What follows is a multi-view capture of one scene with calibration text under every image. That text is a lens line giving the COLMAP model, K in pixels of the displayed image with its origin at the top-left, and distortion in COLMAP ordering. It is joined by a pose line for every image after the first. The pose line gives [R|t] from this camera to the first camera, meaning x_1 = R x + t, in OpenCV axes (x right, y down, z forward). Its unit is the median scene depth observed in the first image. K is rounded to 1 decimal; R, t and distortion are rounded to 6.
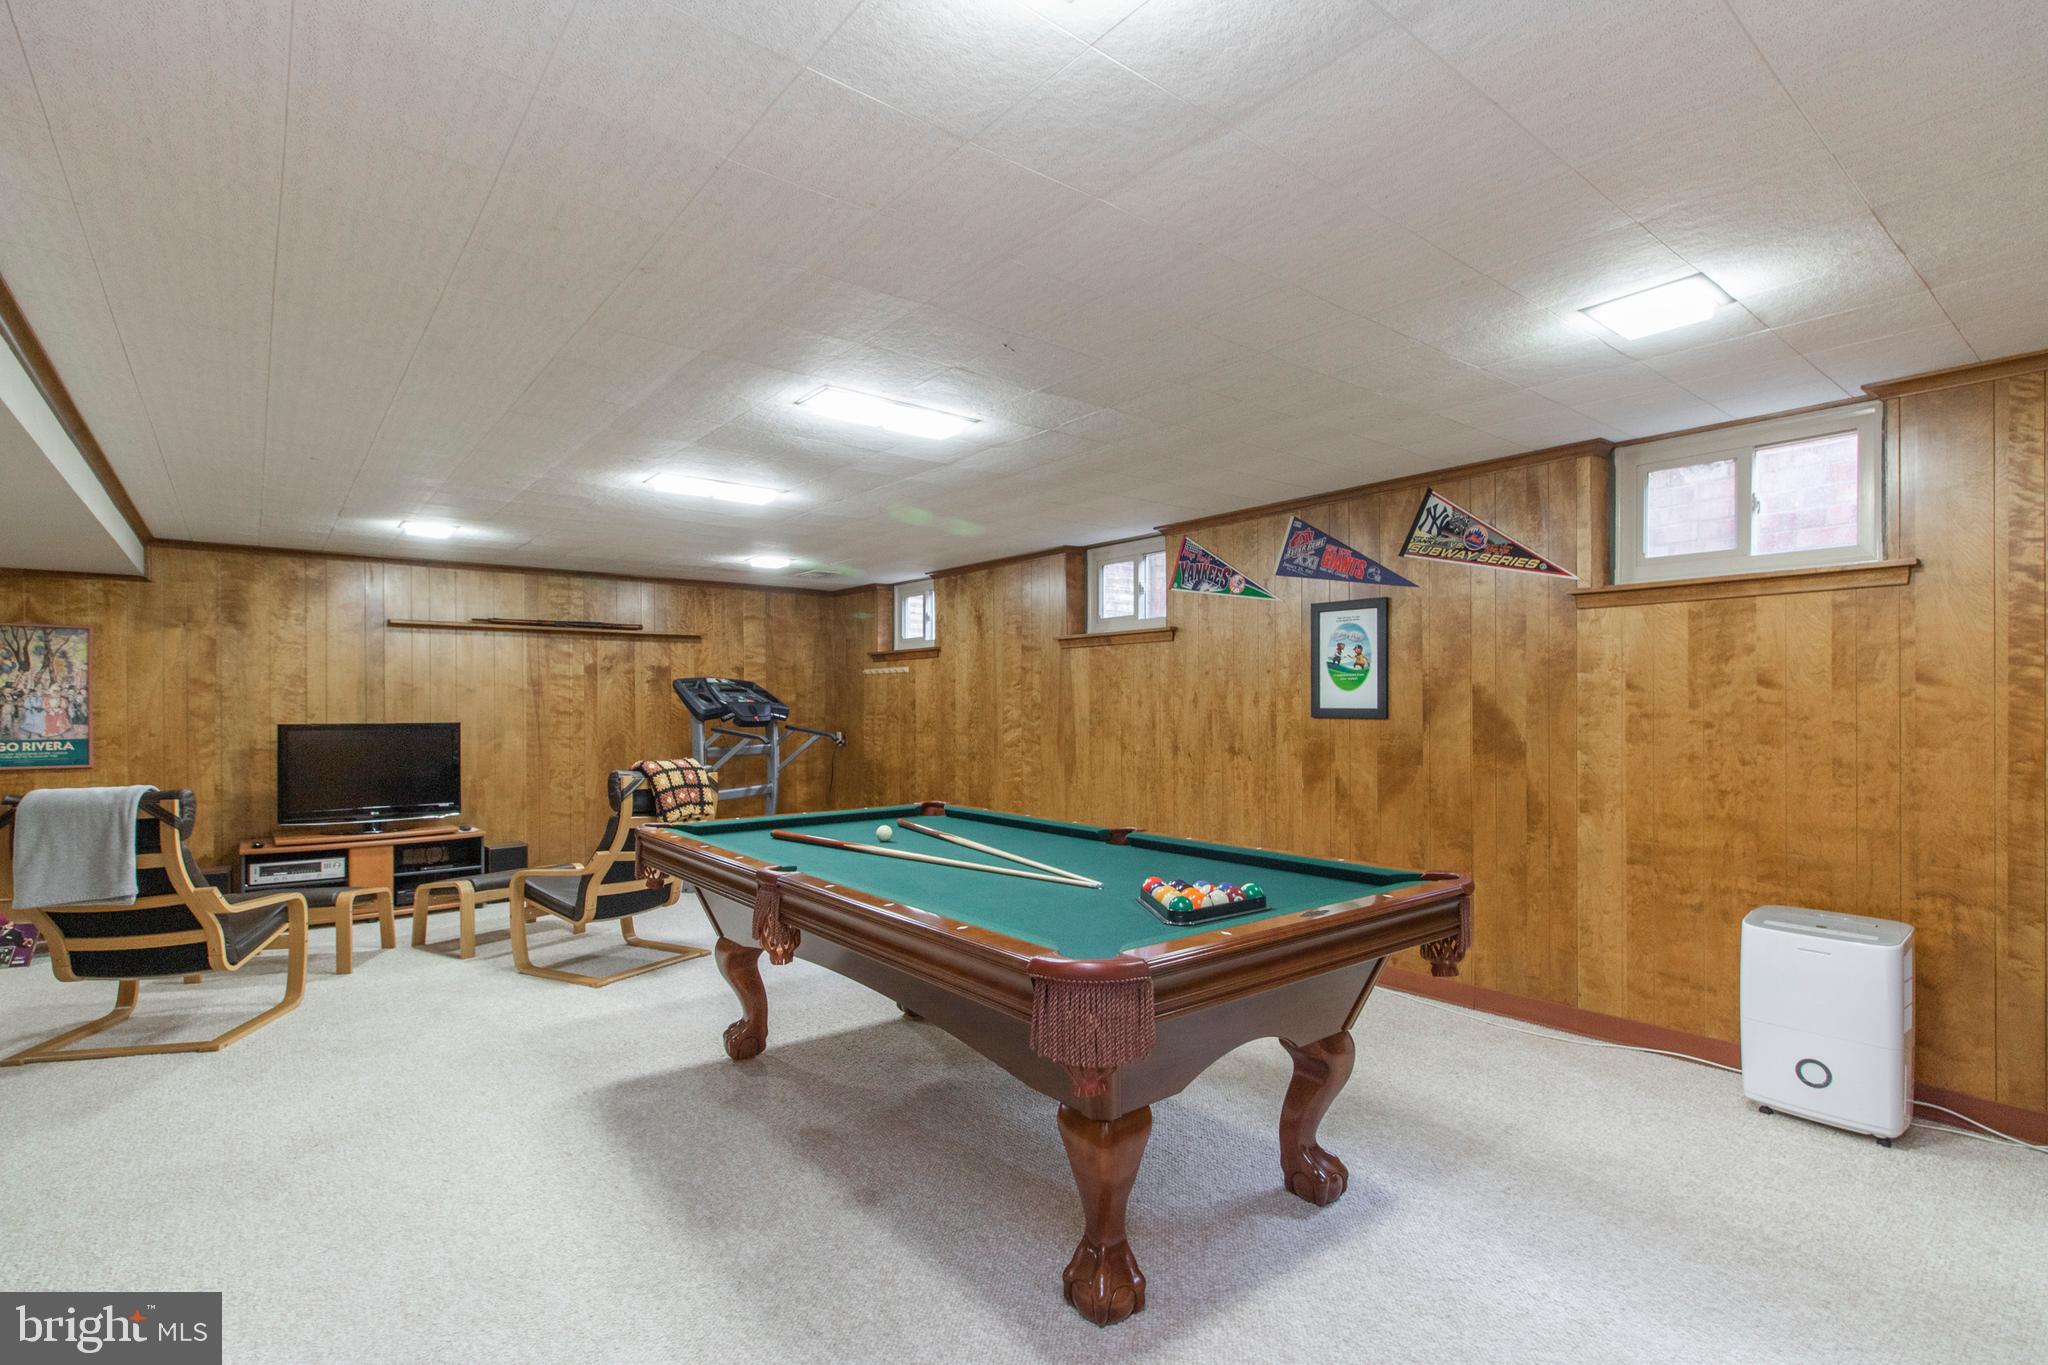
lens RADIAL K [[958.5, 0, 1014.1], [0, 958.5, 692.7], [0, 0, 1]] dist [-0.013191, -0.000021]
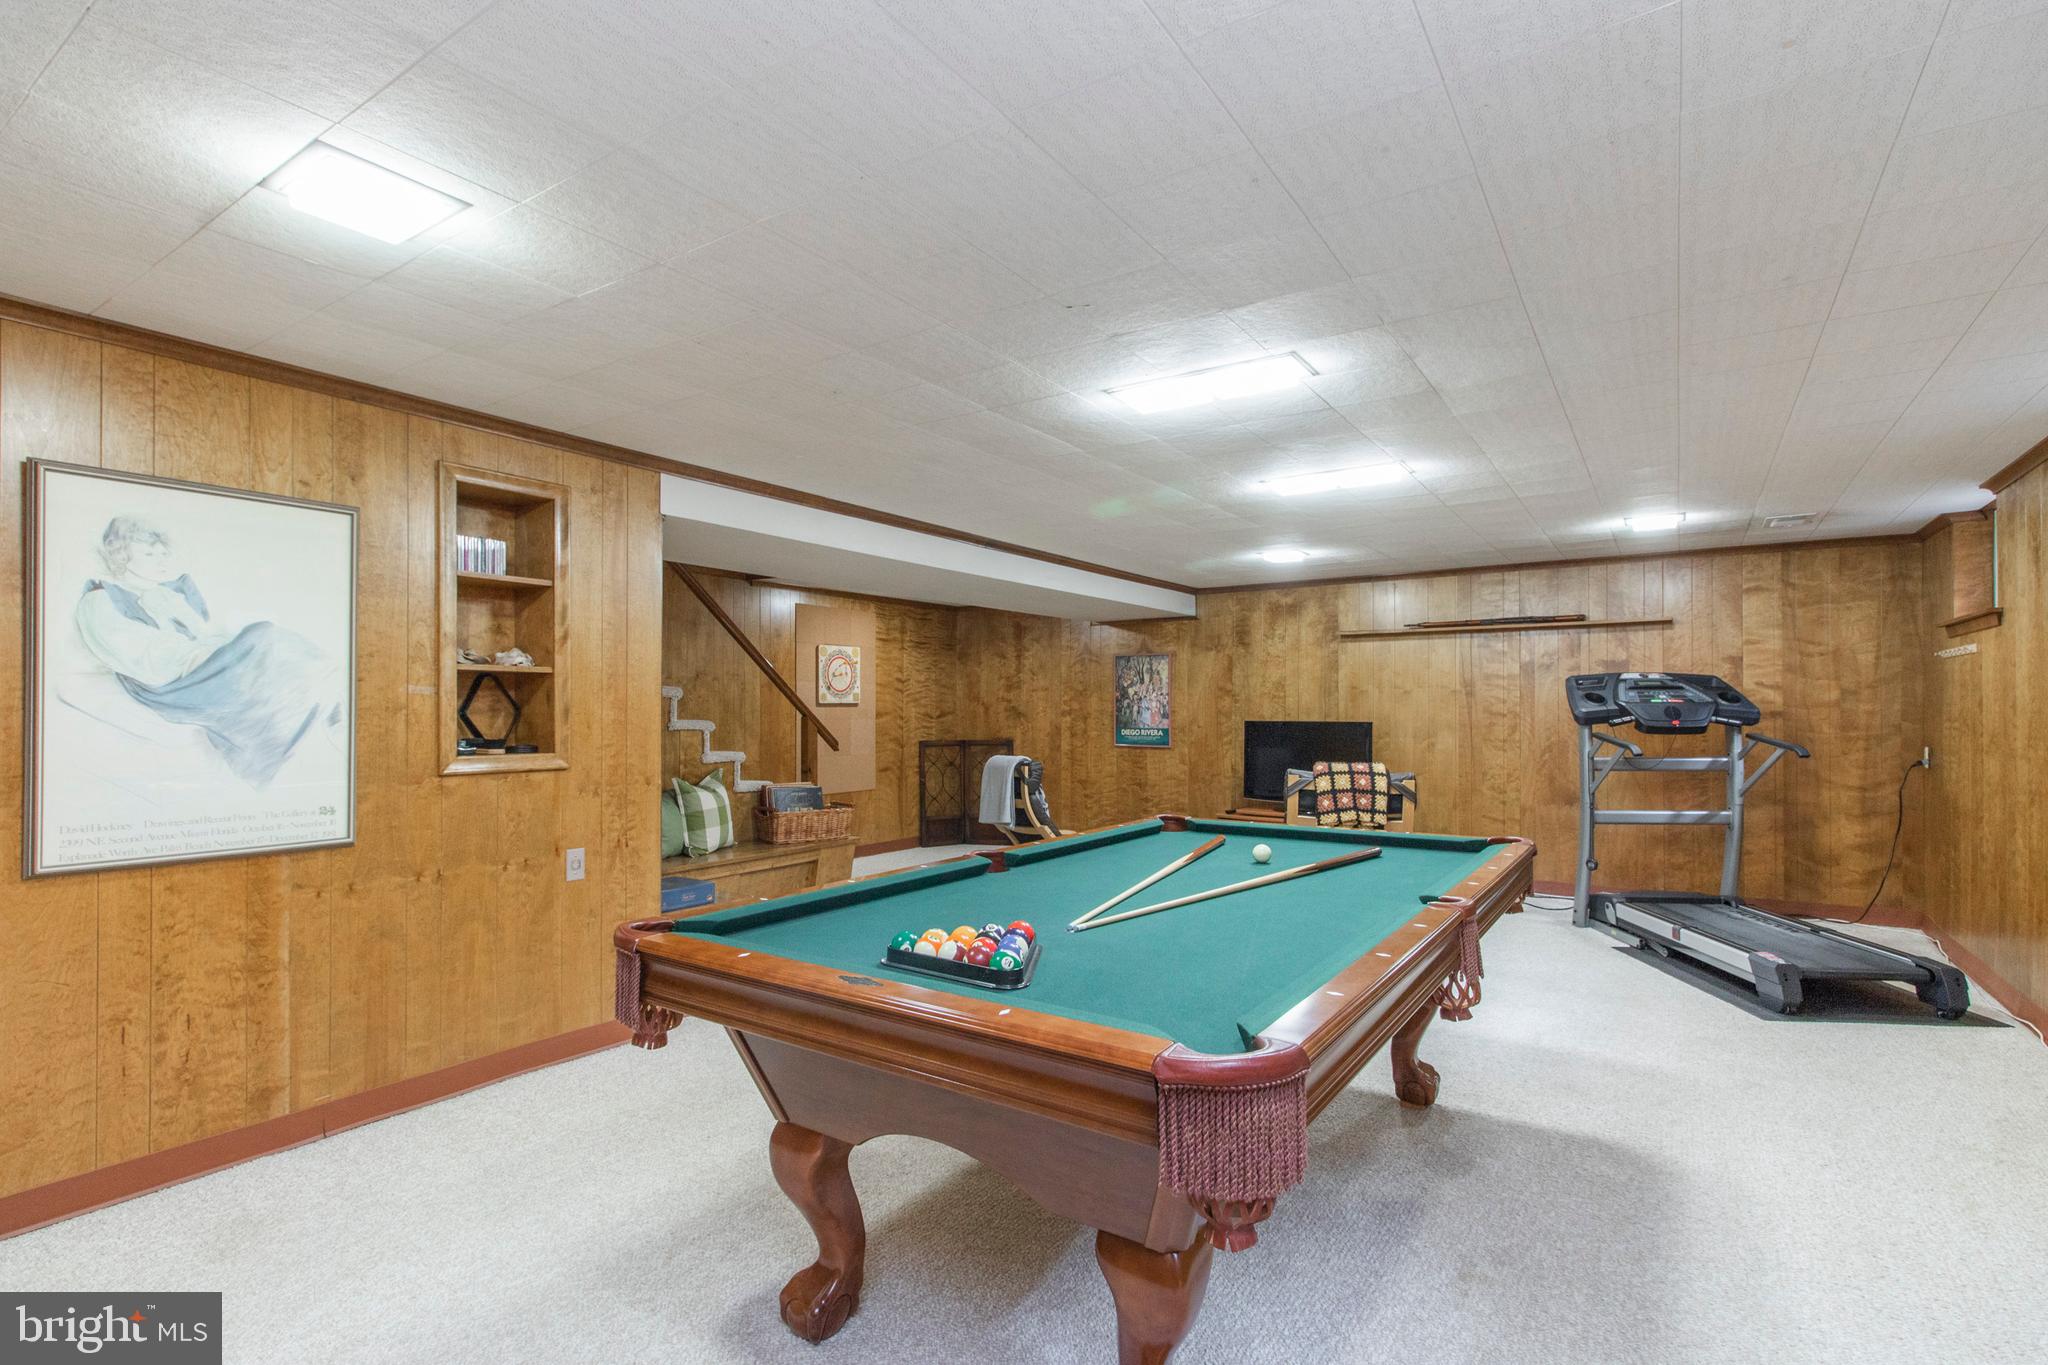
lens RADIAL K [[958.5, 0, 1013.3], [0, 958.5, 695.9], [0, 0, 1]] dist [-0.013191, -0.000021]
pose [[0.277419, -0.008917, -0.960708, 0.322309], [0.012964, 0.999901, -0.005537, 0.001917], [0.960662, -0.010919, 0.277507, 0.270217]]
